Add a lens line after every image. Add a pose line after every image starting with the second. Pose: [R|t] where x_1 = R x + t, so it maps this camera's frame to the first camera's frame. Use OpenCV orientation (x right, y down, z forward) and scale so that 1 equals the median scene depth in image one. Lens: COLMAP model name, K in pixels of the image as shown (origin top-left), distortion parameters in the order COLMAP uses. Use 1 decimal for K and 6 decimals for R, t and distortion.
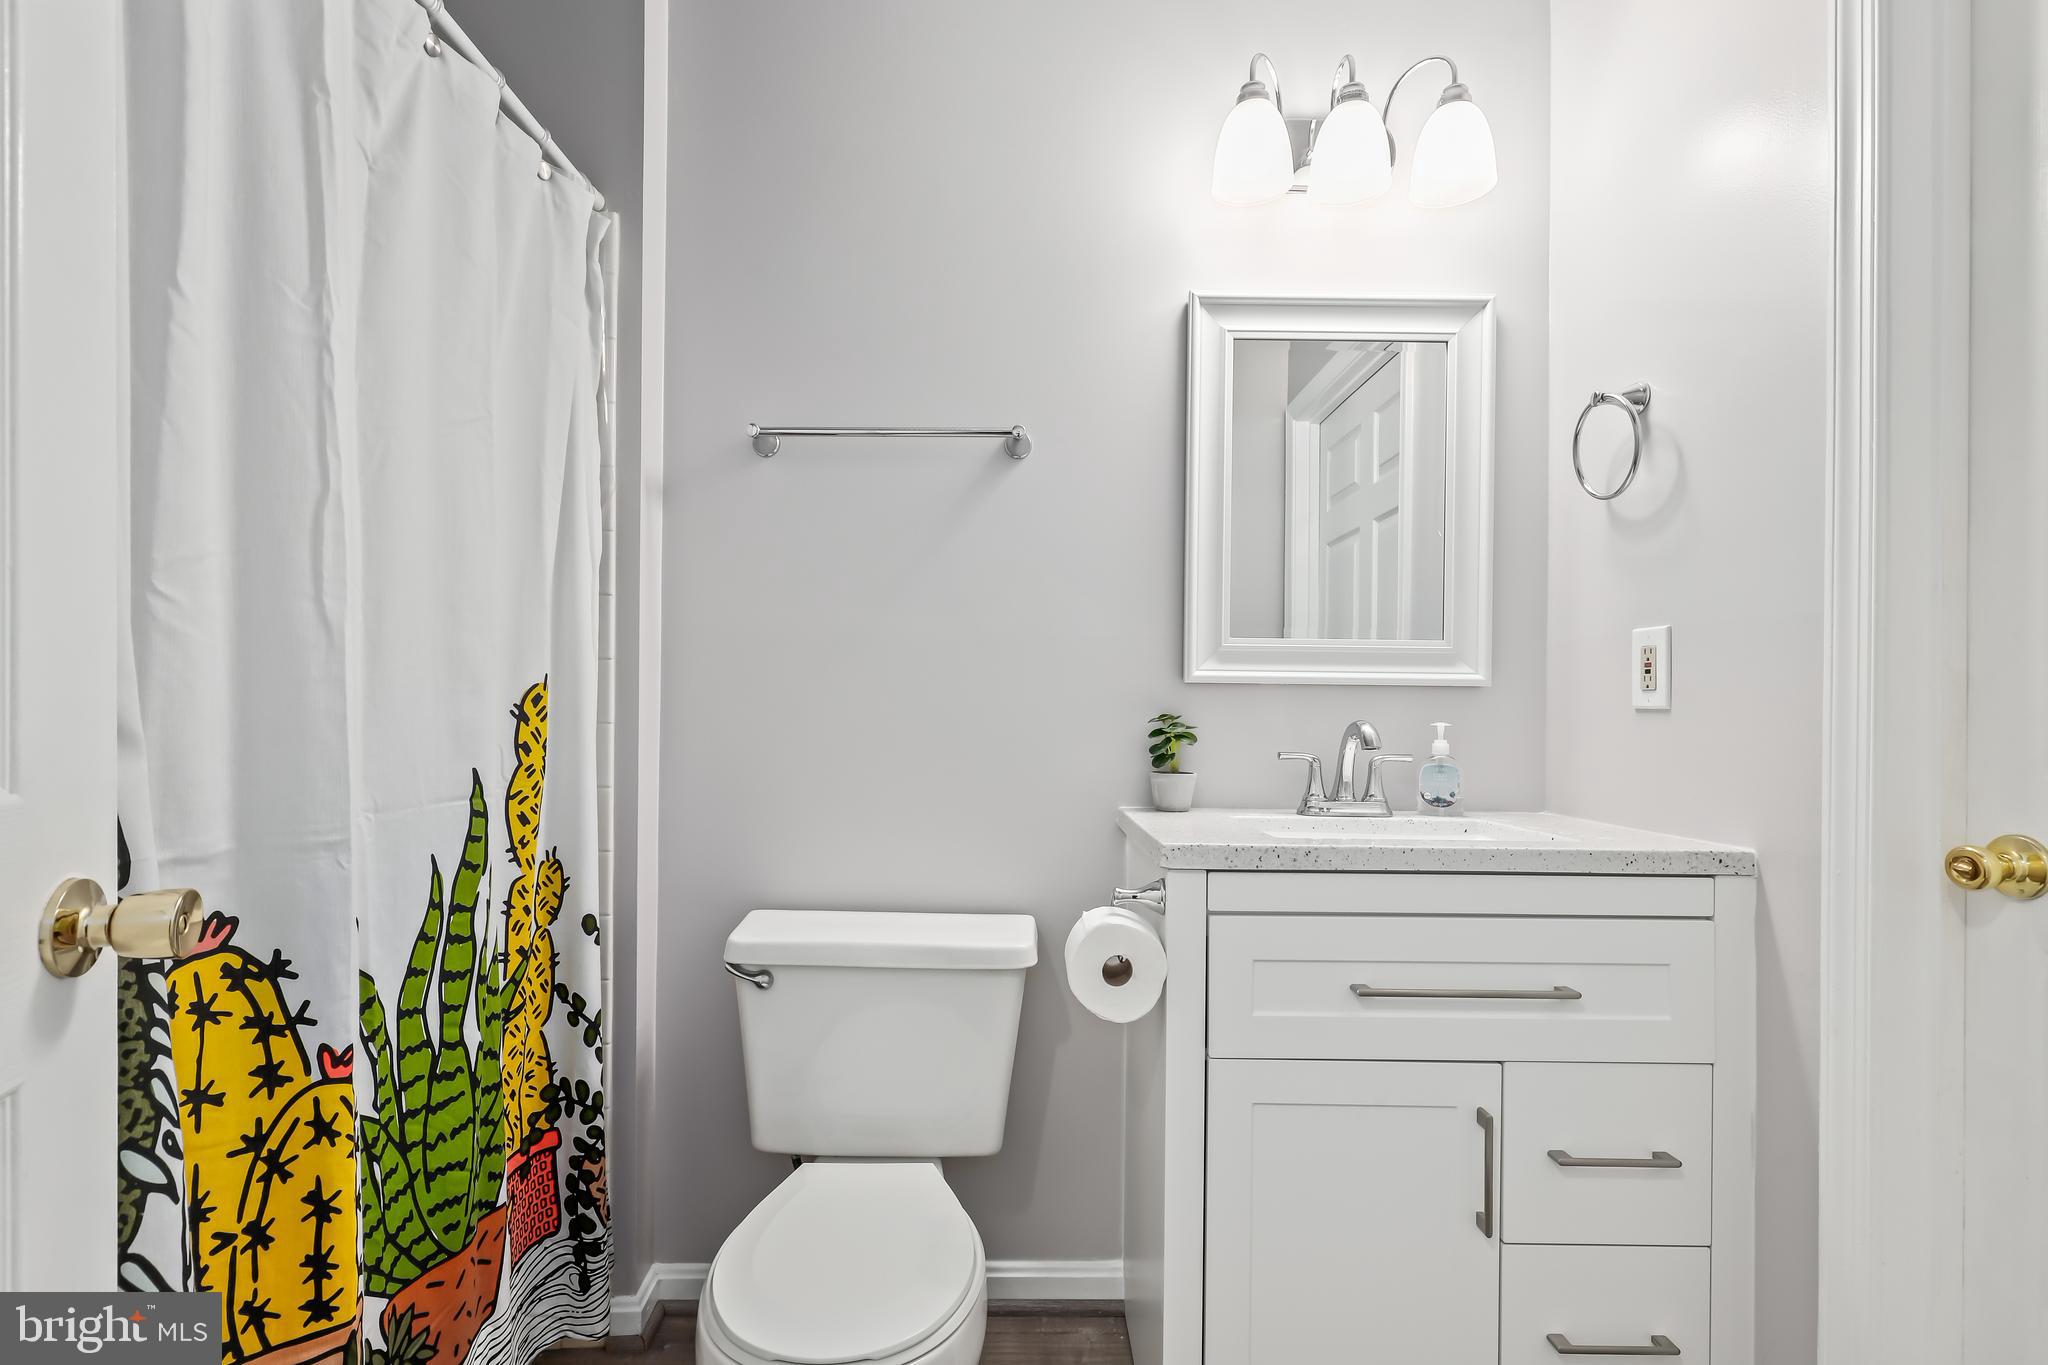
lens RADIAL K [[937.8, 0, 1024.0], [0, 937.8, 702.6], [0, 0, 1]] dist [0.001596, -0.000511]
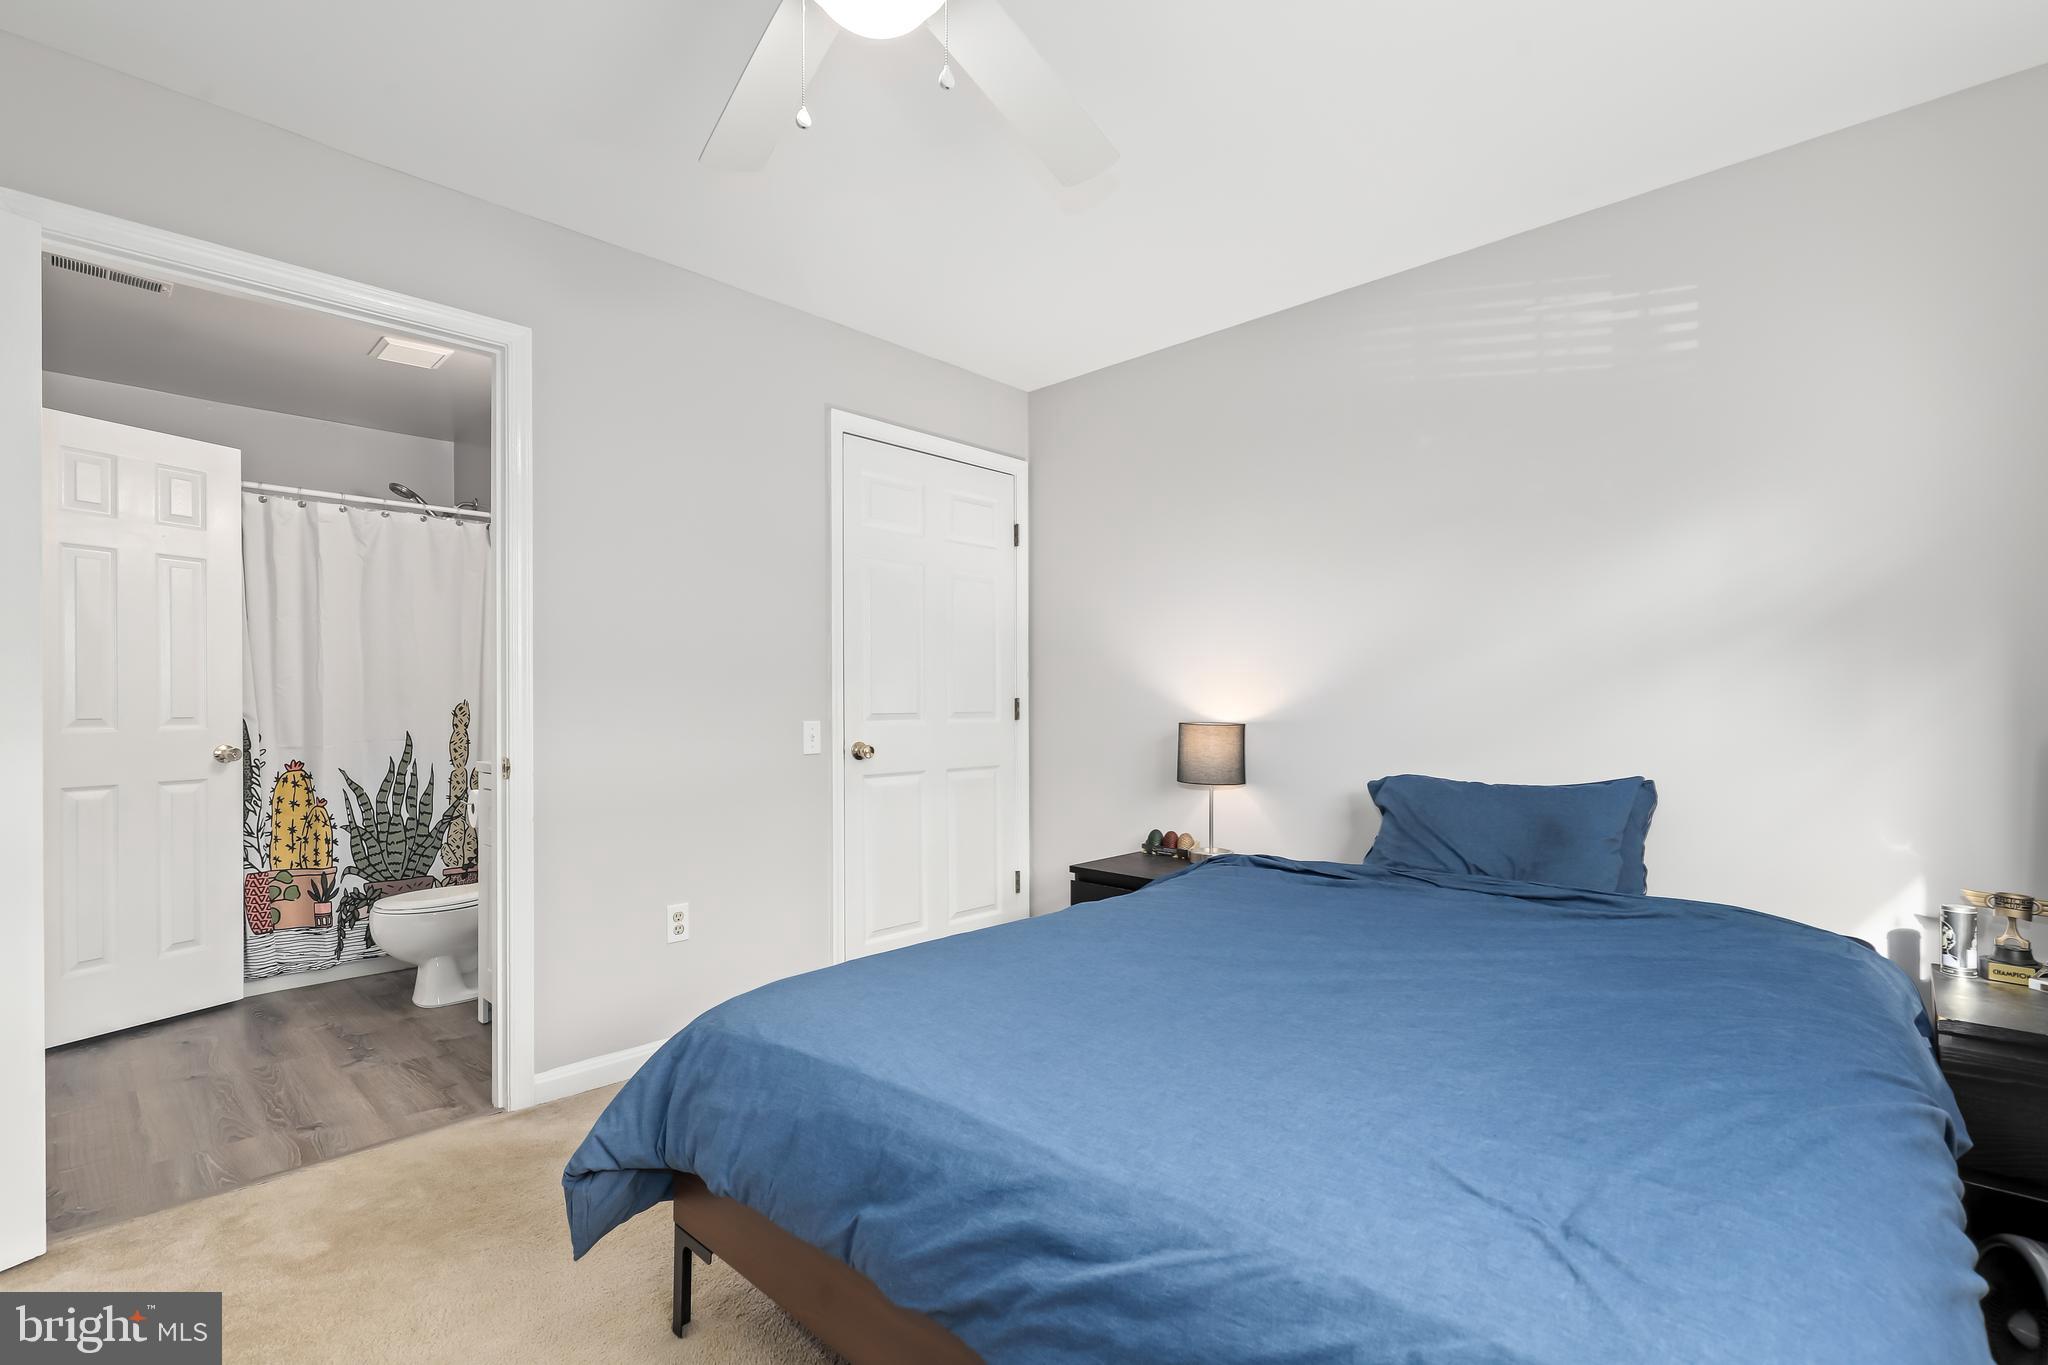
lens RADIAL K [[937.8, 0, 1025.4], [0, 937.8, 690.7], [0, 0, 1]] dist [0.001596, -0.000511]
pose [[0.726056, -0.015308, -0.687466, 3.380012], [0.007553, 0.999869, -0.014287, -0.006113], [0.687595, 0.005181, 0.726076, 0.136258]]
